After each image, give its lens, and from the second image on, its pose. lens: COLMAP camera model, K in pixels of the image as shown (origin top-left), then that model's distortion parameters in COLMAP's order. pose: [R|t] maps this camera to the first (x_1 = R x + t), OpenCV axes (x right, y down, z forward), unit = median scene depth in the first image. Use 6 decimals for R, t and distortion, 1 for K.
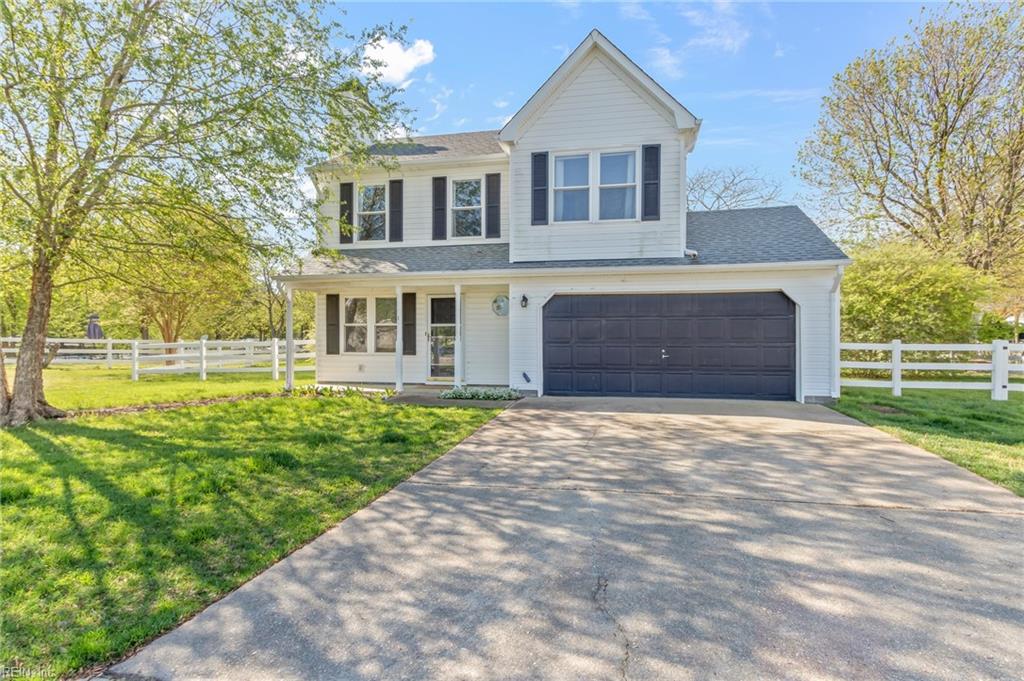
lens RADIAL K [[590.3, 0, 508.4], [0, 590.3, 340.8], [0, 0, 1]] dist [0.023728, -0.008241]
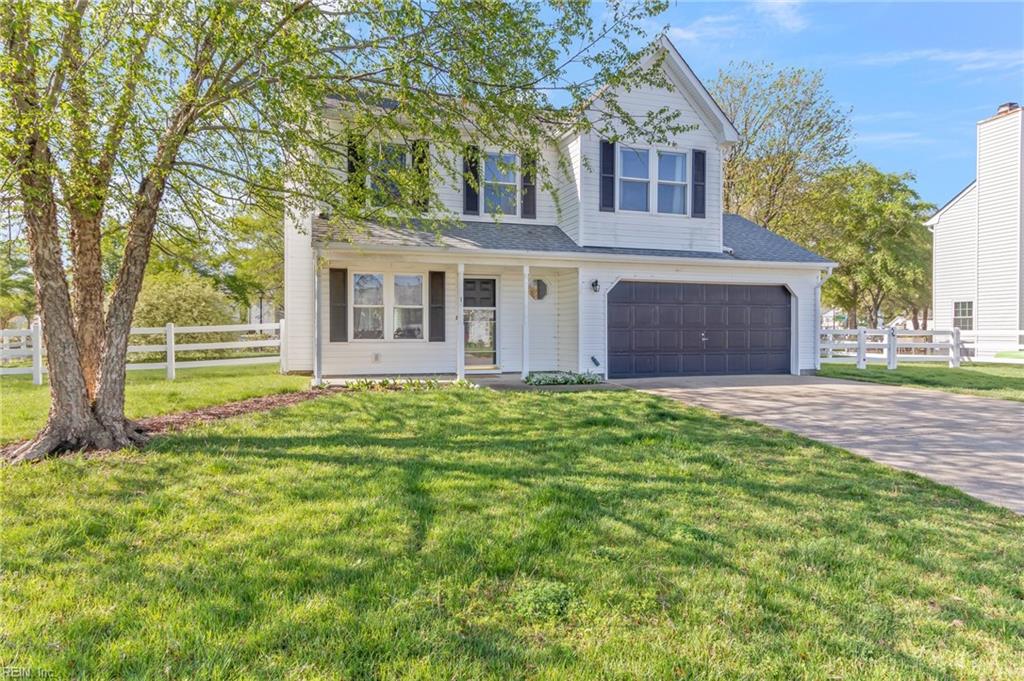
lens RADIAL K [[642.8, 0, 516.1], [0, 642.8, 334.6], [0, 0, 1]] dist [0.002718, 0.005274]
pose [[0.855872, -0.002754, 0.517181, -0.659480], [0.001492, 0.999995, 0.002857, 0.012834], [-0.517186, -0.001673, 0.855871, 0.134023]]
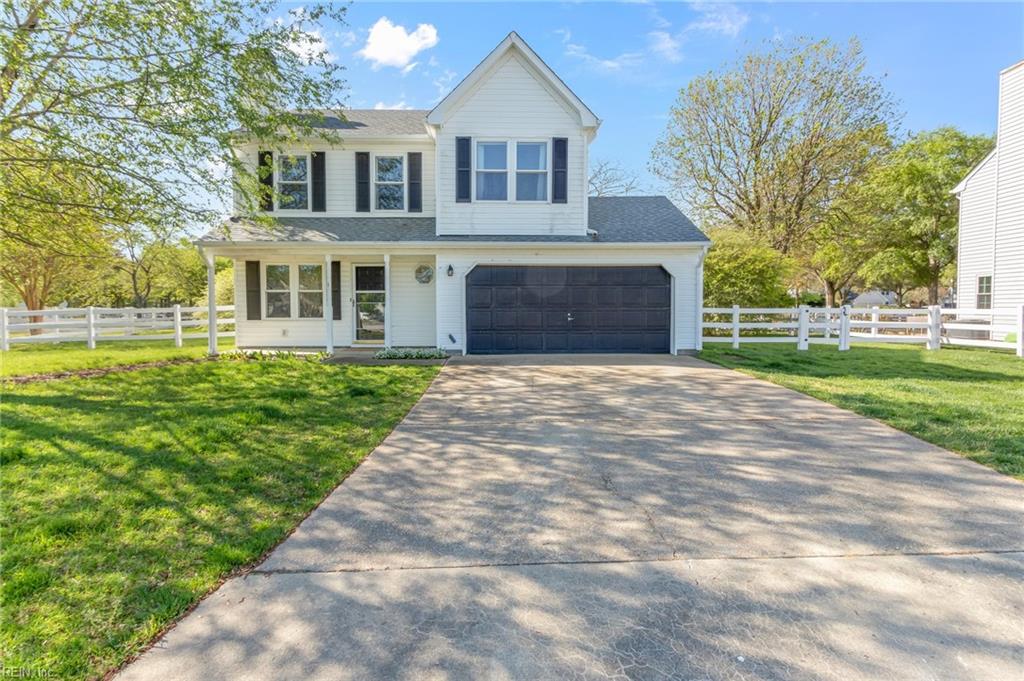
lens RADIAL K [[551.9, 0, 516.5], [0, 551.9, 333.0], [0, 0, 1]] dist [0.010476, 0.003026]
pose [[0.969329, -0.012491, 0.245449, -0.110615], [0.002219, 0.999112, 0.042083, 0.007440], [-0.245757, -0.040247, 0.968496, -0.048929]]
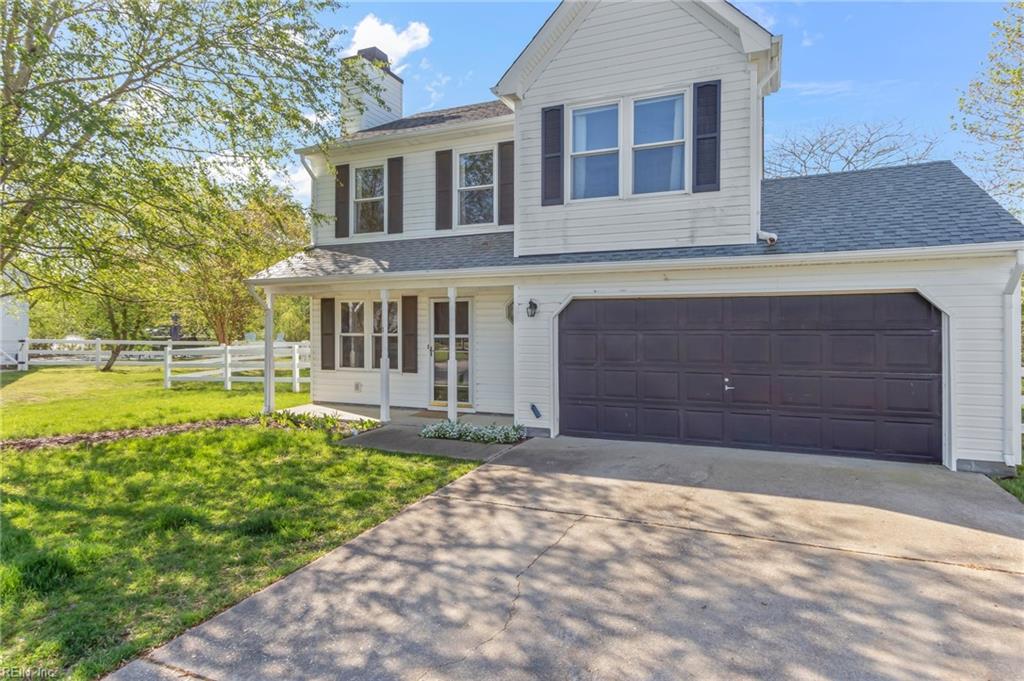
lens RADIAL K [[601.8, 0, 502.9], [0, 601.8, 329.7], [0, 0, 1]] dist [0.014864, -0.008239]
pose [[0.979301, -0.000529, -0.202410, 0.145492], [0.000508, 1.000000, -0.000157, -0.040449], [0.202410, 0.000051, 0.979301, 0.253148]]
